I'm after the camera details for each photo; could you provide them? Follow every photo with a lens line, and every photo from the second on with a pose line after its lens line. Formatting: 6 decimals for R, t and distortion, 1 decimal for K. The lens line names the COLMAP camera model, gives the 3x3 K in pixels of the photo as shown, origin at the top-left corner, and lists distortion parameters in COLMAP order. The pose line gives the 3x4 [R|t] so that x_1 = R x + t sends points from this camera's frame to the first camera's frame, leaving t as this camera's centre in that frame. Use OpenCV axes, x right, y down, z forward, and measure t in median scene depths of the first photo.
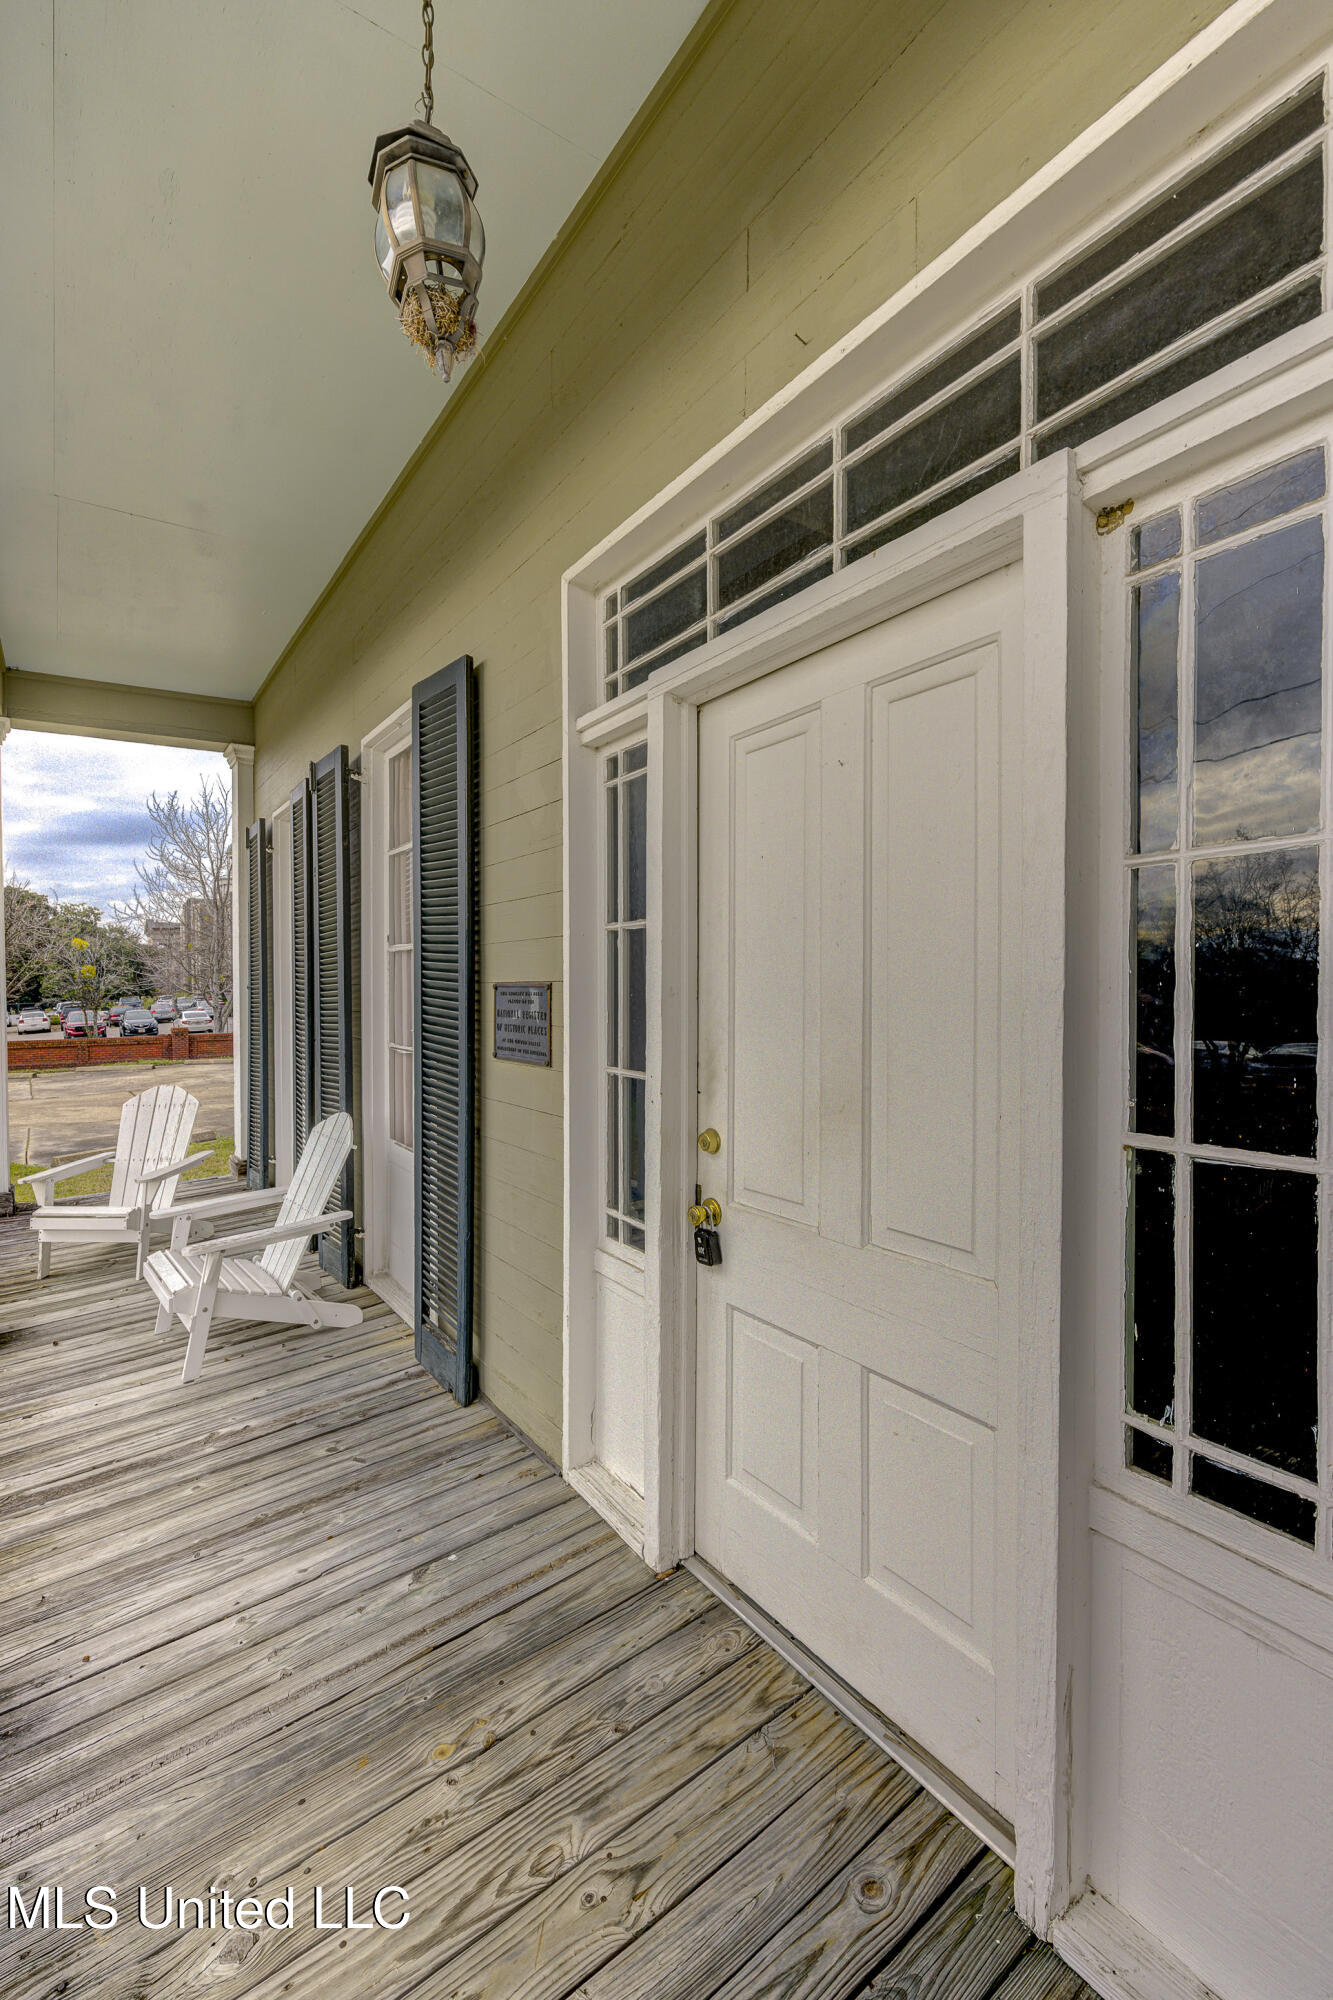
lens RADIAL K [[828.1, 0, 600.4], [0, 828.1, 997.0], [0, 0, 1]] dist [0.000637, 0.000353]
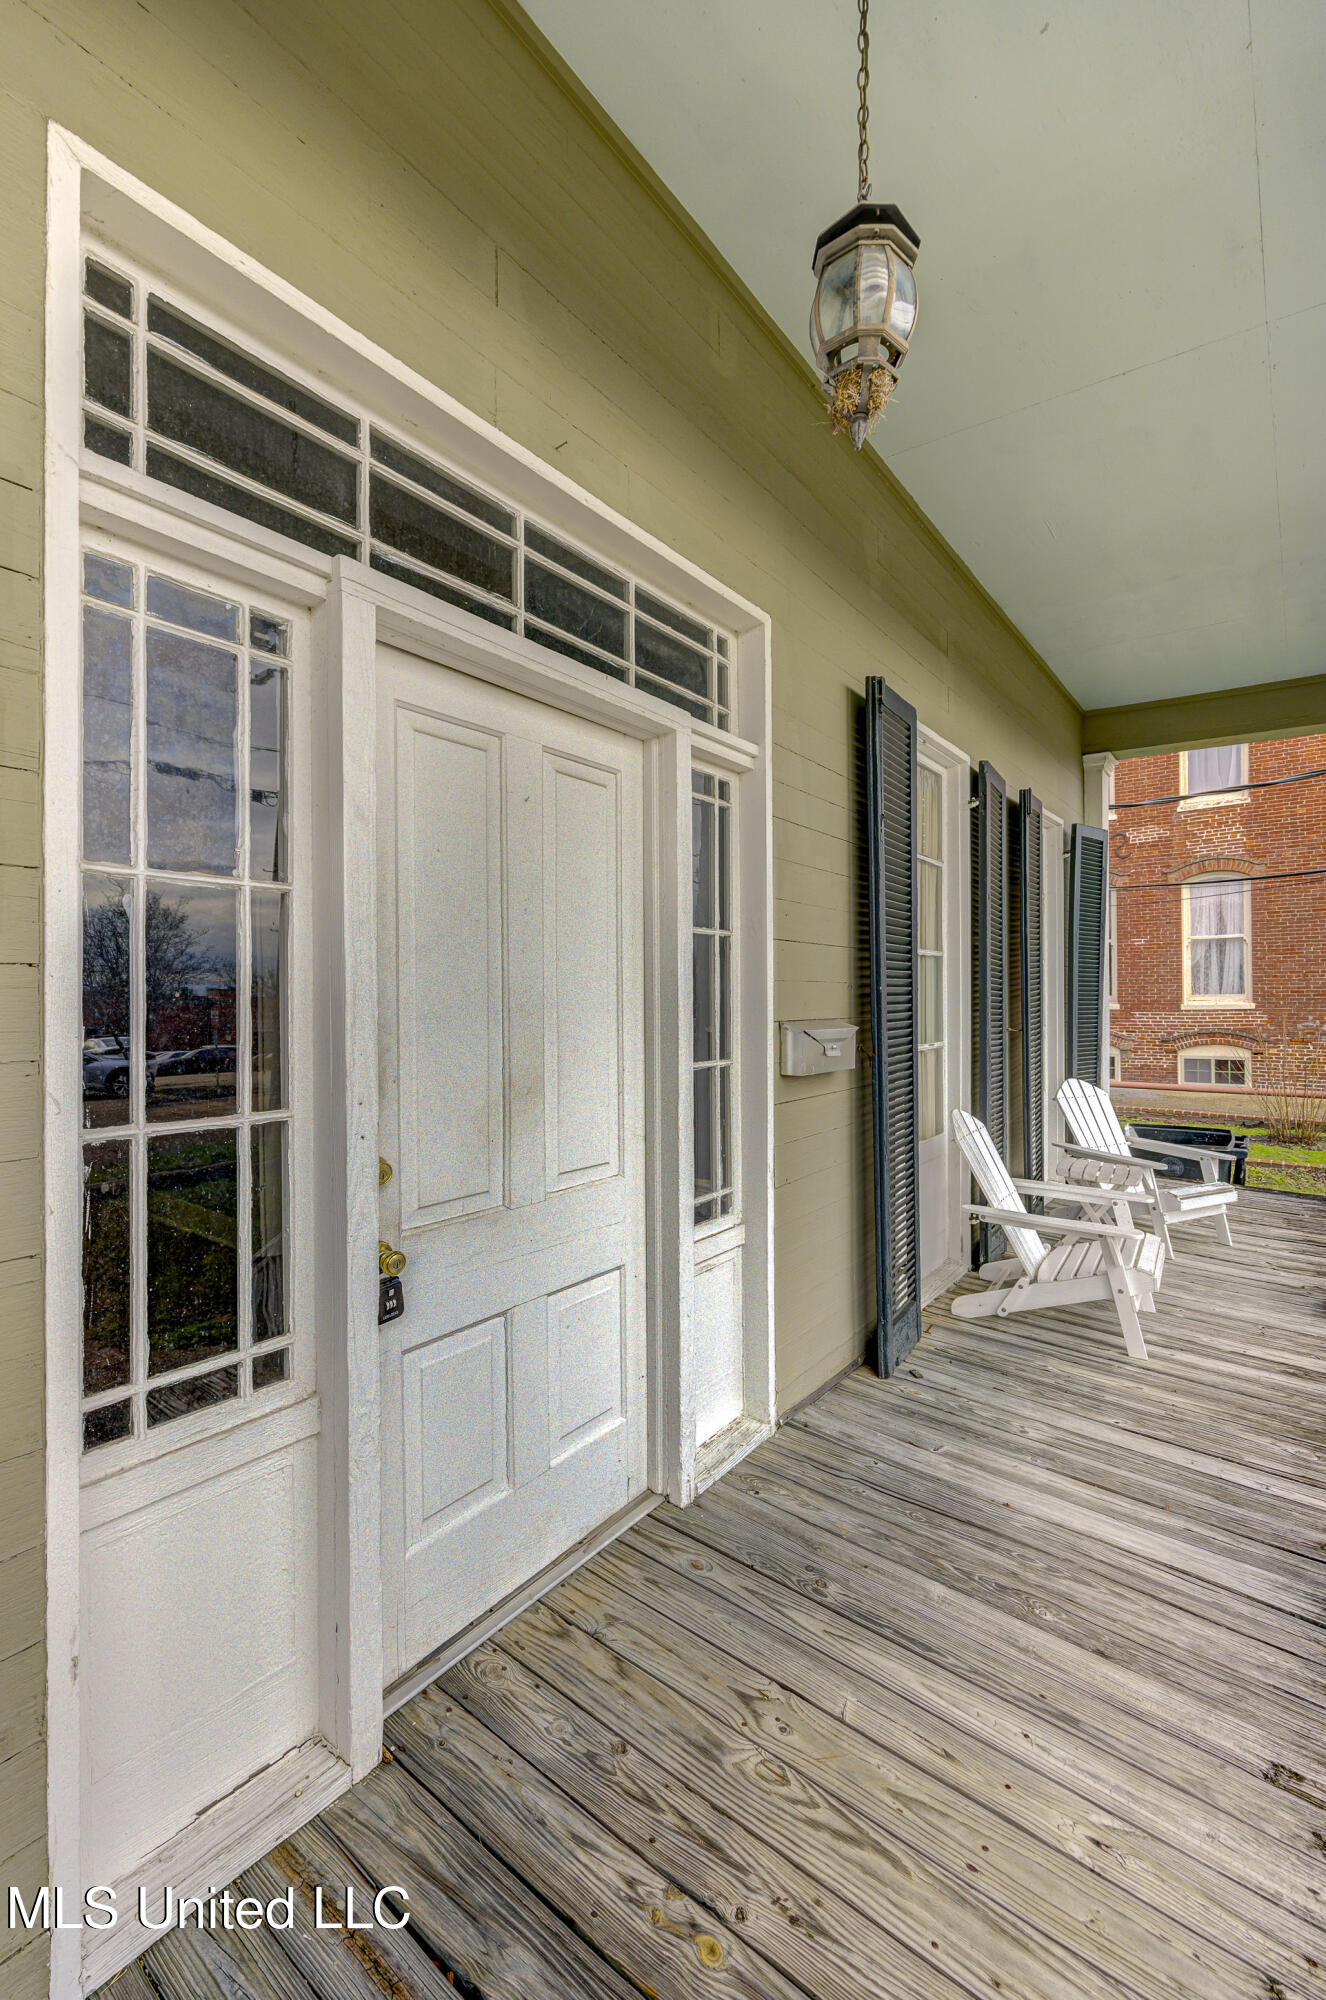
lens RADIAL K [[811.9, 0, 593.3], [0, 811.9, 1006.5], [0, 0, 1]] dist [0.000564, -0.000209]
pose [[-0.263251, 0.004059, 0.964719, -0.642416], [0.019765, 0.999804, 0.001186, 0.011211], [-0.964525, 0.019380, -0.263279, 0.916997]]
